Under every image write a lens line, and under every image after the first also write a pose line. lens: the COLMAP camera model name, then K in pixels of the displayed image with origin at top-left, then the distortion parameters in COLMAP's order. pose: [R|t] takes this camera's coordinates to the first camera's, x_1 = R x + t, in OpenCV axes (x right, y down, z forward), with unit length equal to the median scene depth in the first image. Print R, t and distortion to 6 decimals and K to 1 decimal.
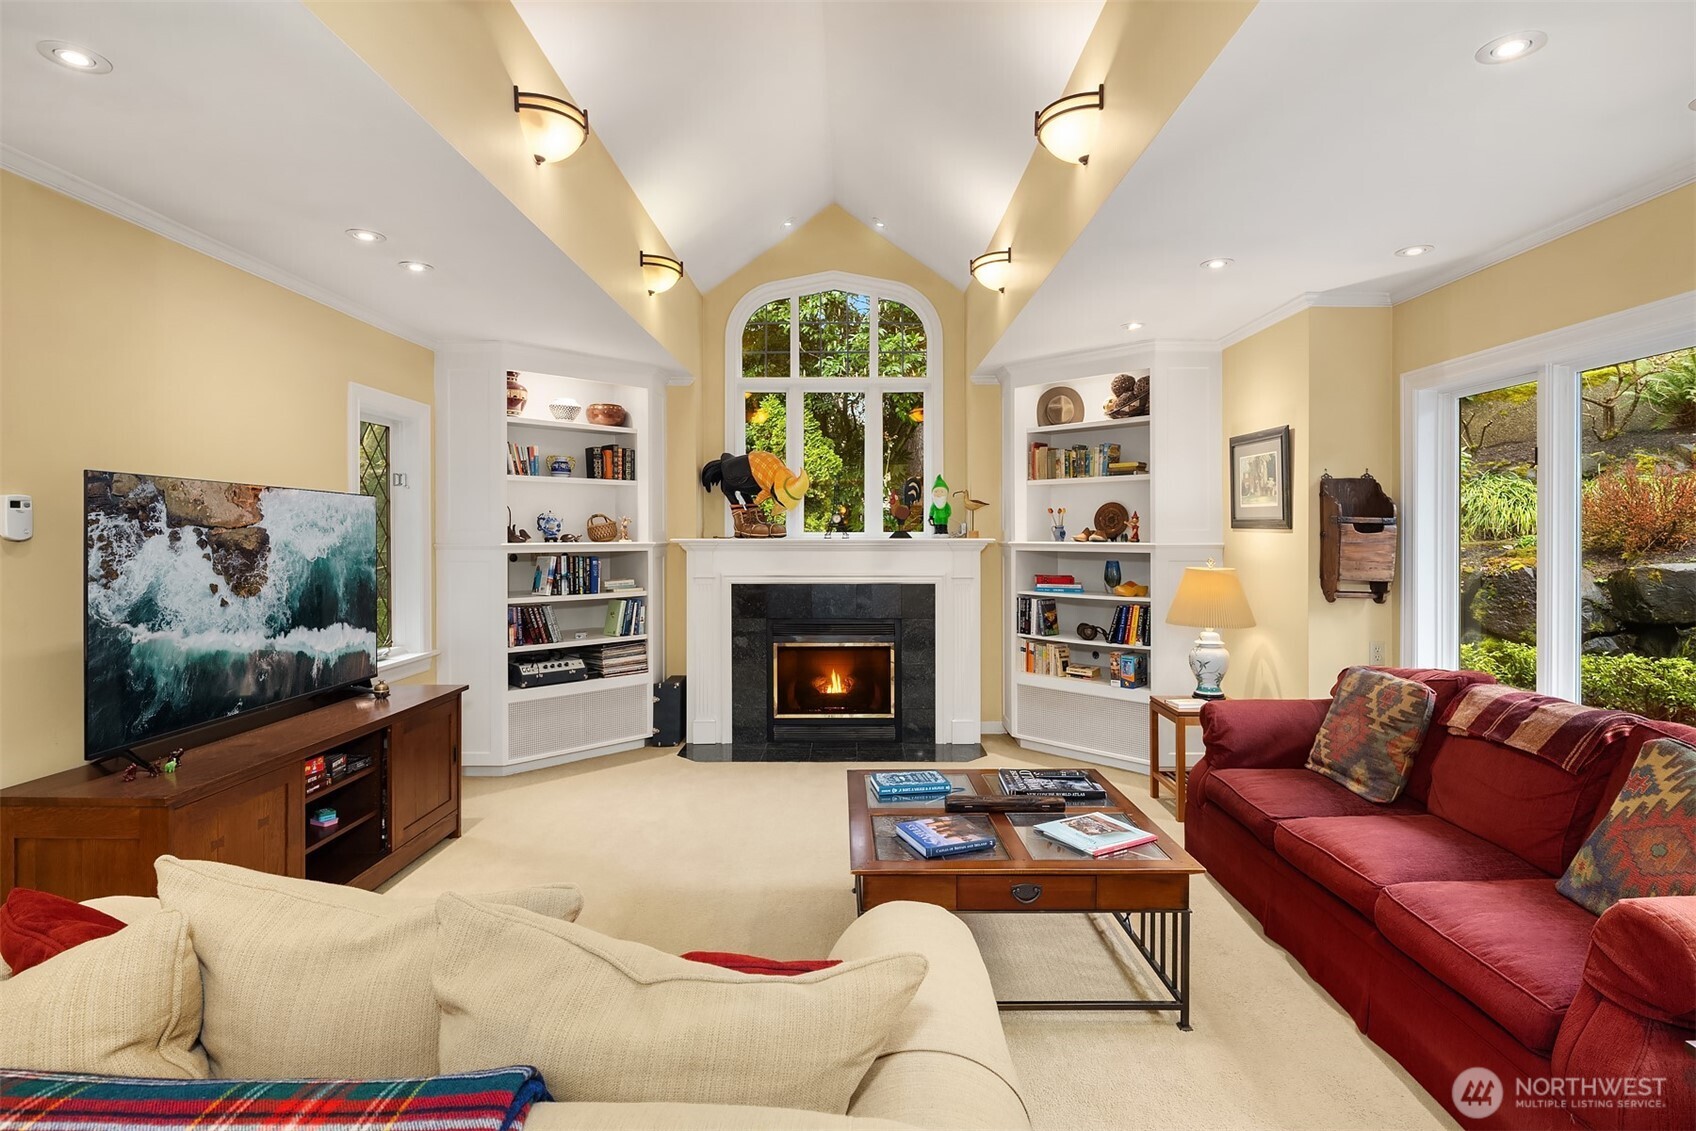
lens RADIAL K [[828.3, 0, 847.4], [0, 828.3, 552.7], [0, 0, 1]] dist [-0.000359, -0.000488]
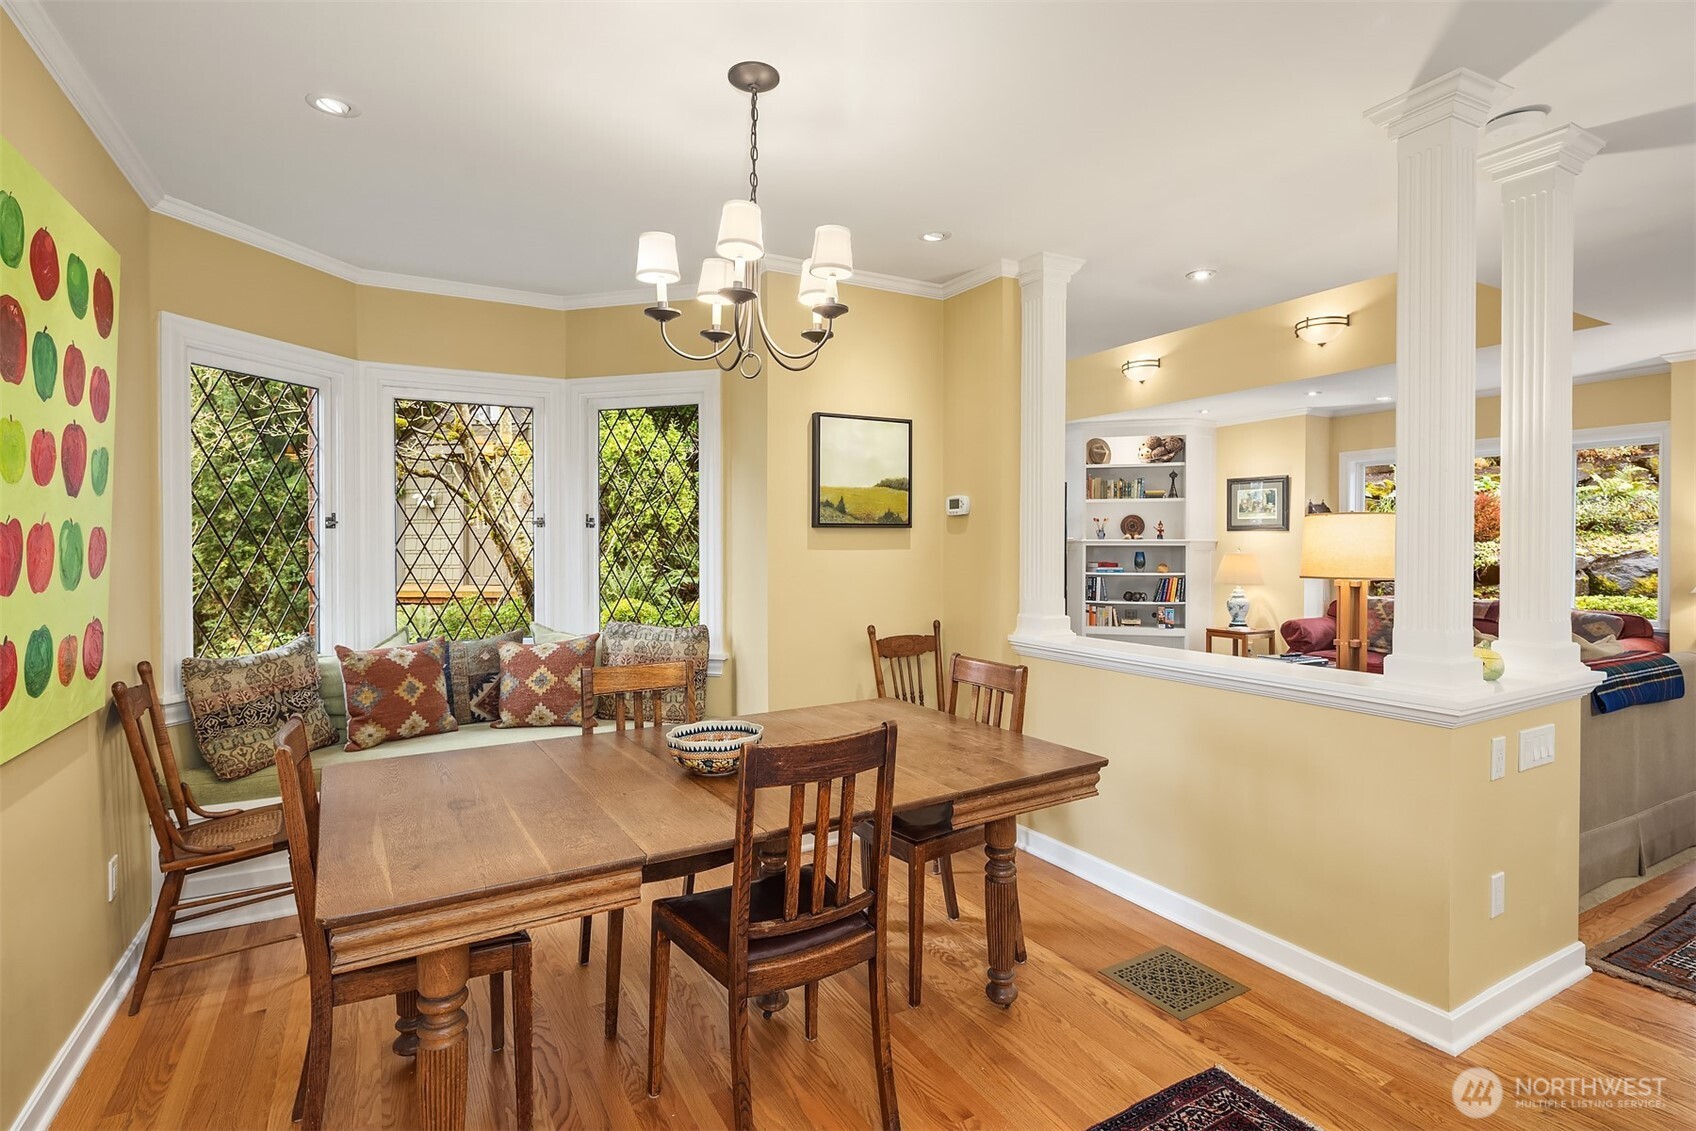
lens RADIAL K [[828.3, 0, 840.4], [0, 828.3, 558.7], [0, 0, 1]] dist [-0.000359, -0.000488]
pose [[0.866115, -0.005531, 0.499815, -1.002016], [0.011668, 0.999890, -0.009154, 0.031693], [-0.499709, 0.013761, 0.866084, -0.091317]]
